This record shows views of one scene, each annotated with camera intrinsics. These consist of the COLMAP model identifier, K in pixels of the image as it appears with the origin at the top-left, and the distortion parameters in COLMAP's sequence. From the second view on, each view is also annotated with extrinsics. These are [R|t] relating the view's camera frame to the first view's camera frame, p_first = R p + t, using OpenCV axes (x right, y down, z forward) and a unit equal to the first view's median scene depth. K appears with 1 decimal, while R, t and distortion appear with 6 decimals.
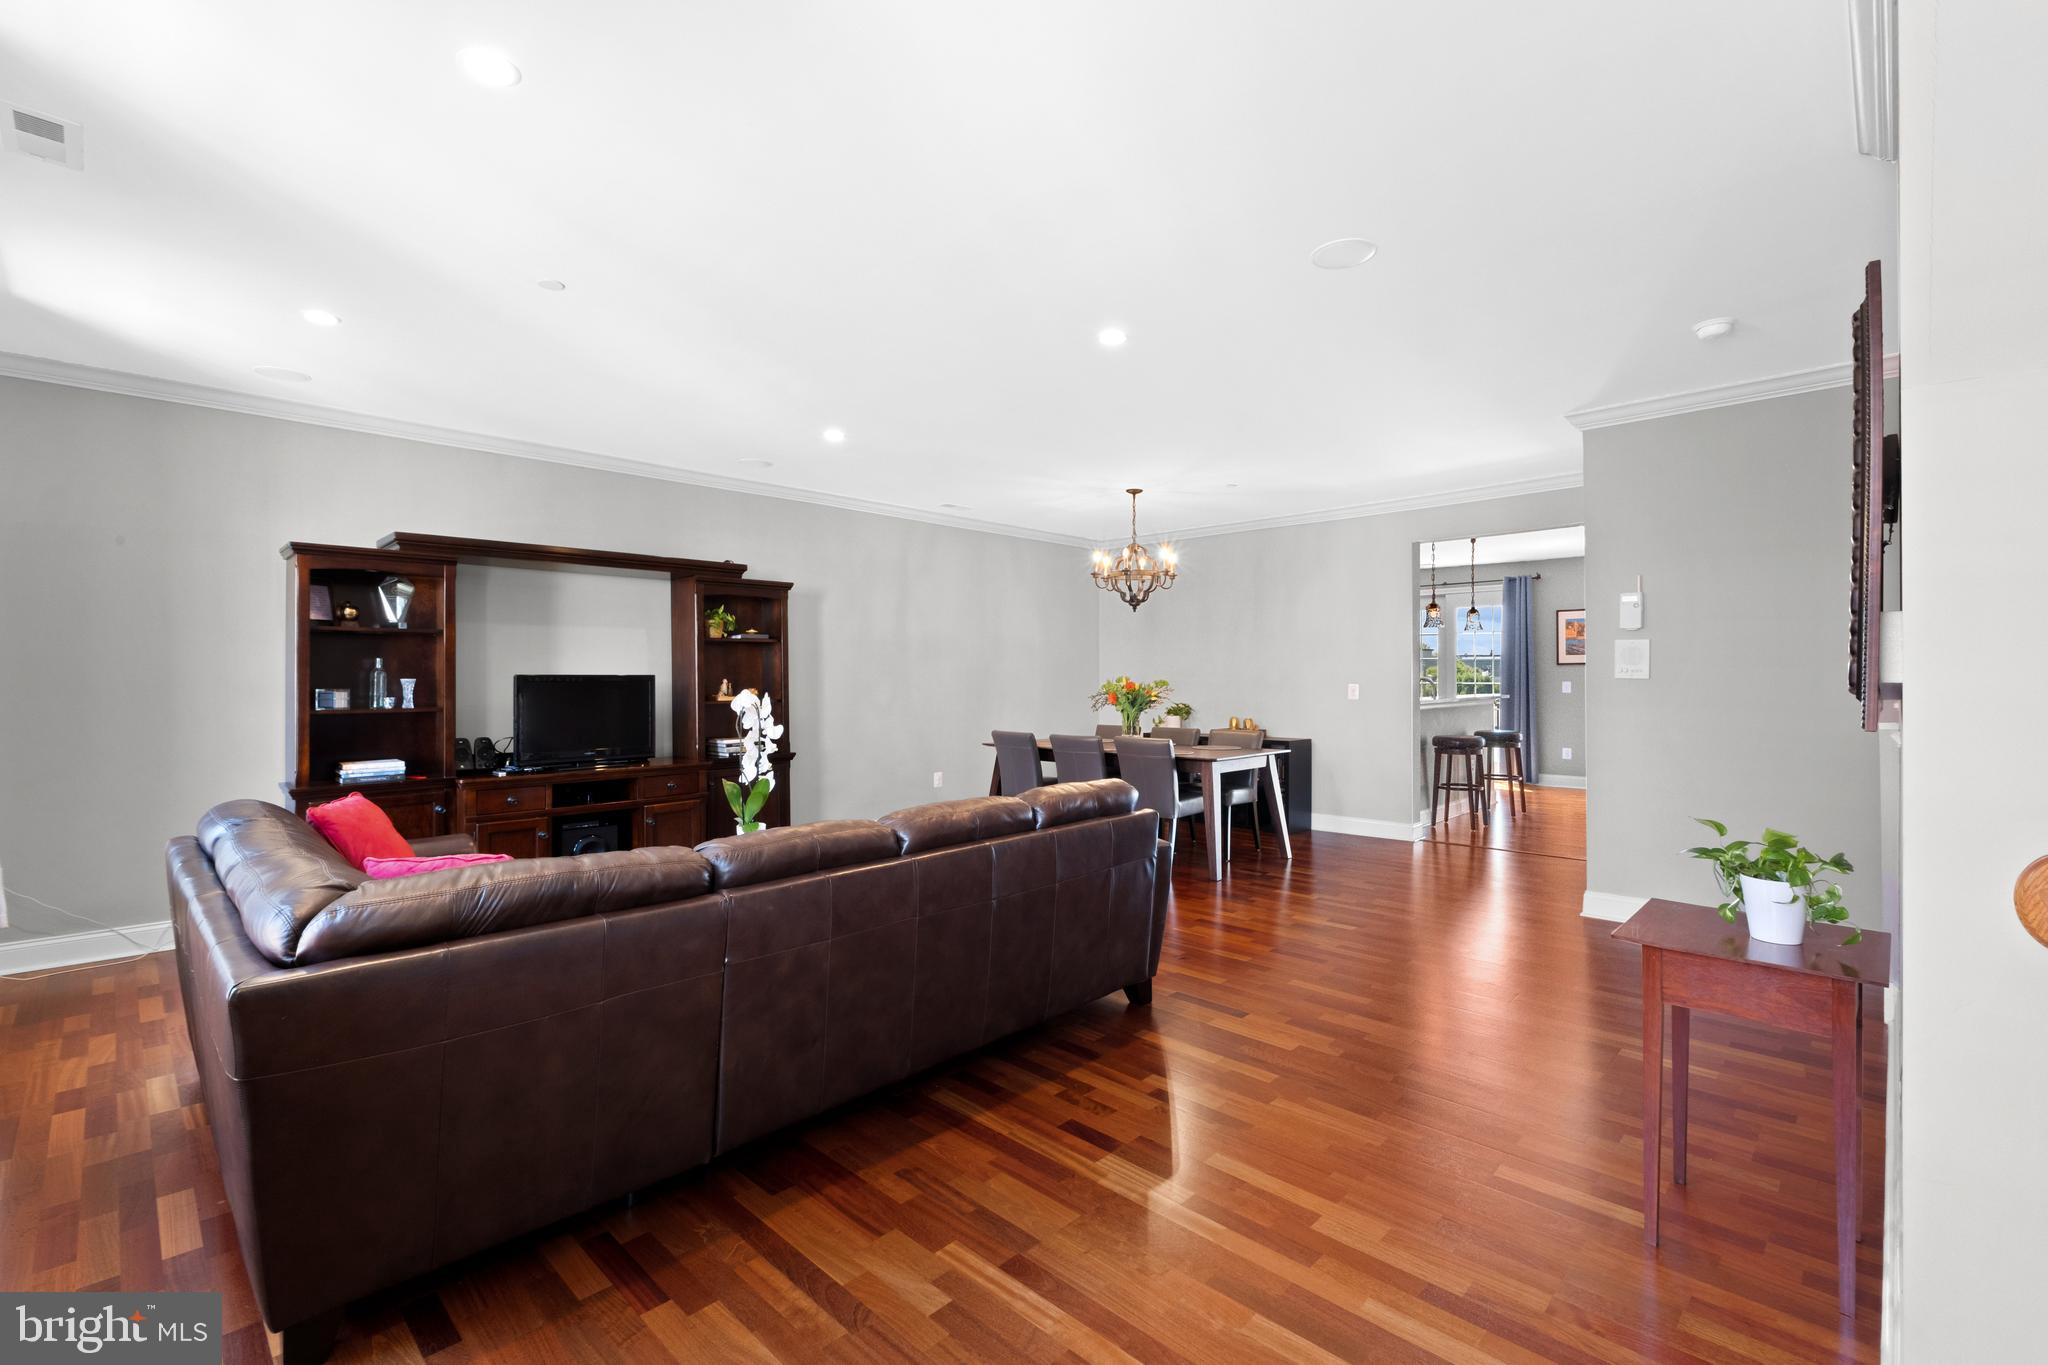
lens RADIAL K [[900.1, 0, 1034.7], [0, 900.1, 673.4], [0, 0, 1]] dist [0.000003, -0.003072]
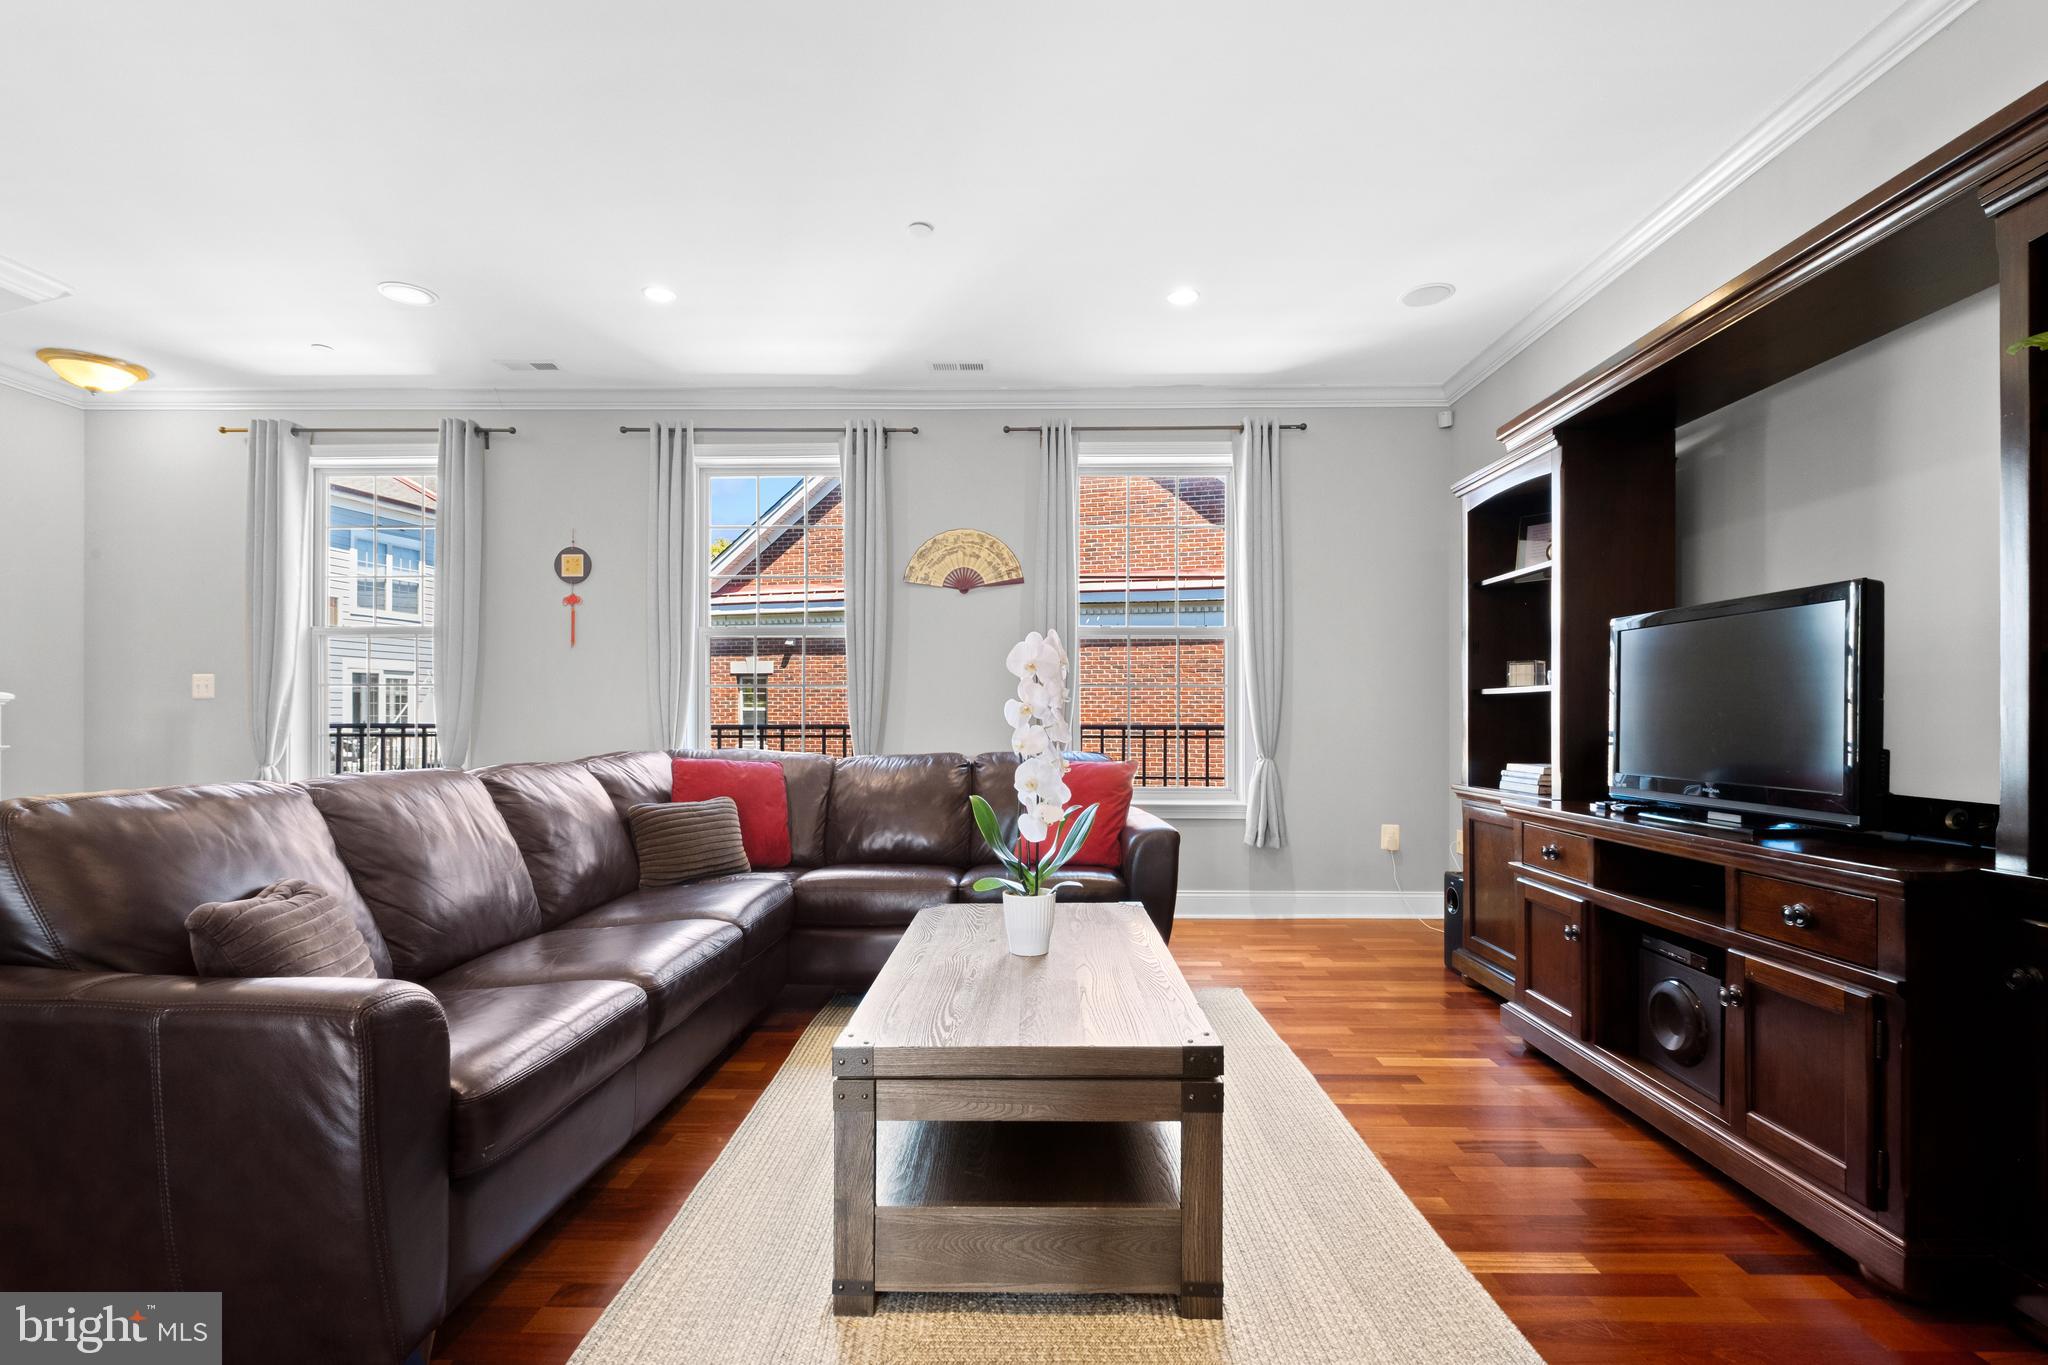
lens RADIAL K [[900.1, 0, 1014.9], [0, 900.1, 714.6], [0, 0, 1]] dist [0.000003, -0.003072]
pose [[-0.735268, -0.005465, -0.677755, 0.016347], [-0.001625, 0.999979, -0.006301, 0.044713], [0.677775, -0.003532, -0.735261, 0.845150]]
